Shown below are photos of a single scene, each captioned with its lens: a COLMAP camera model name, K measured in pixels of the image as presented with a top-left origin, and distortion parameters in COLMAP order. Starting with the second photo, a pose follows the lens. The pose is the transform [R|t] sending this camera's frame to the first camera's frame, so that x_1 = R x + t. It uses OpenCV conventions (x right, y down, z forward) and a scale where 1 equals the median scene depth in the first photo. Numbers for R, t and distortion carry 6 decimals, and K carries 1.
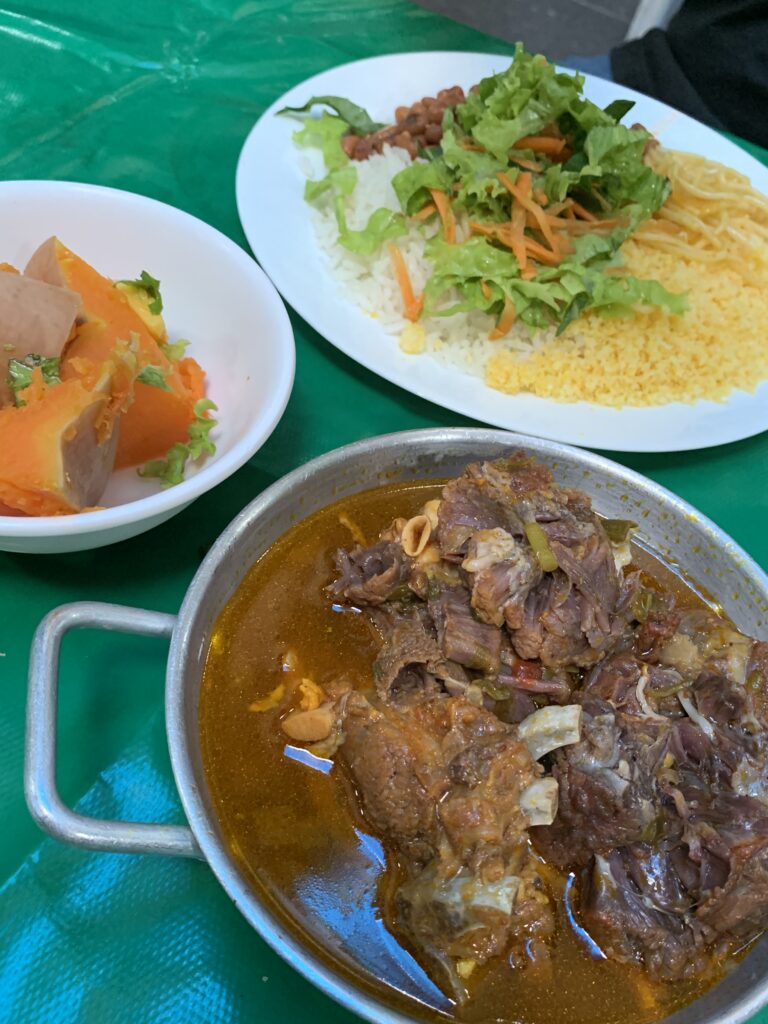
lens RADIAL K [[949.4, 0, 384.0], [0, 949.4, 512.0], [0, 0, 1]] dist [0.146495, -0.393442]
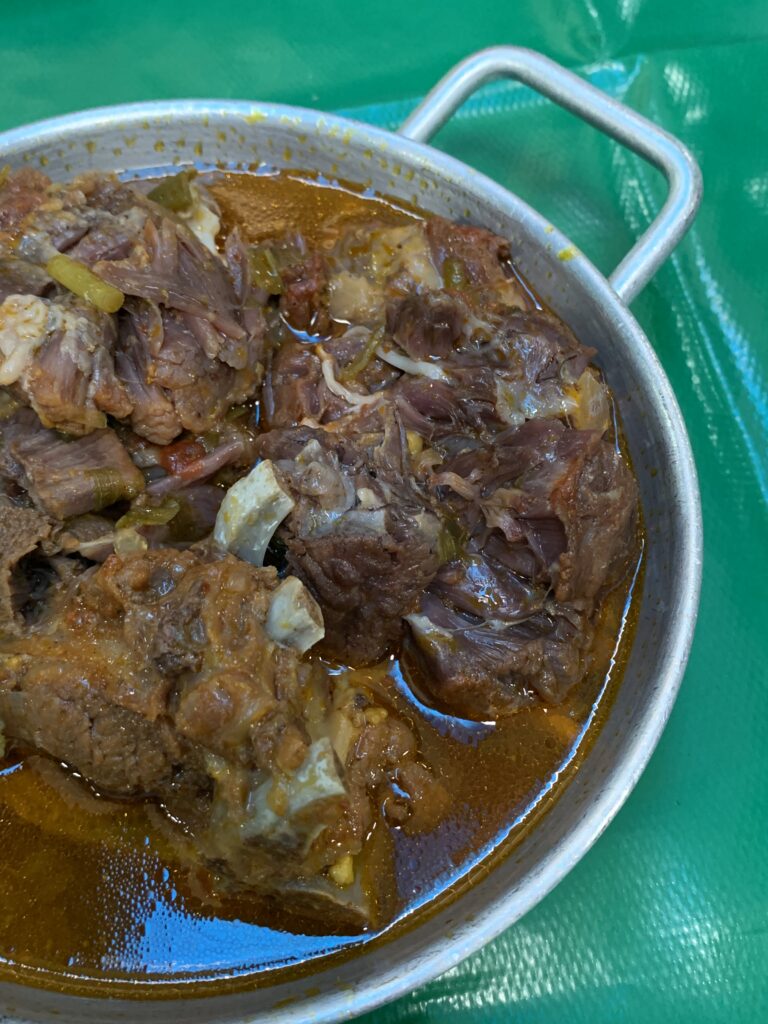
lens RADIAL K [[1119.9, 0, 384.0], [0, 1119.9, 512.0], [0, 0, 1]] dist [-0.006675, -0.031119]
pose [[0.779750, -0.602414, 0.170551, 0.109609], [0.539892, 0.784903, 0.304046, 0.039690], [-0.317027, -0.145001, 0.937267, 0.241937]]
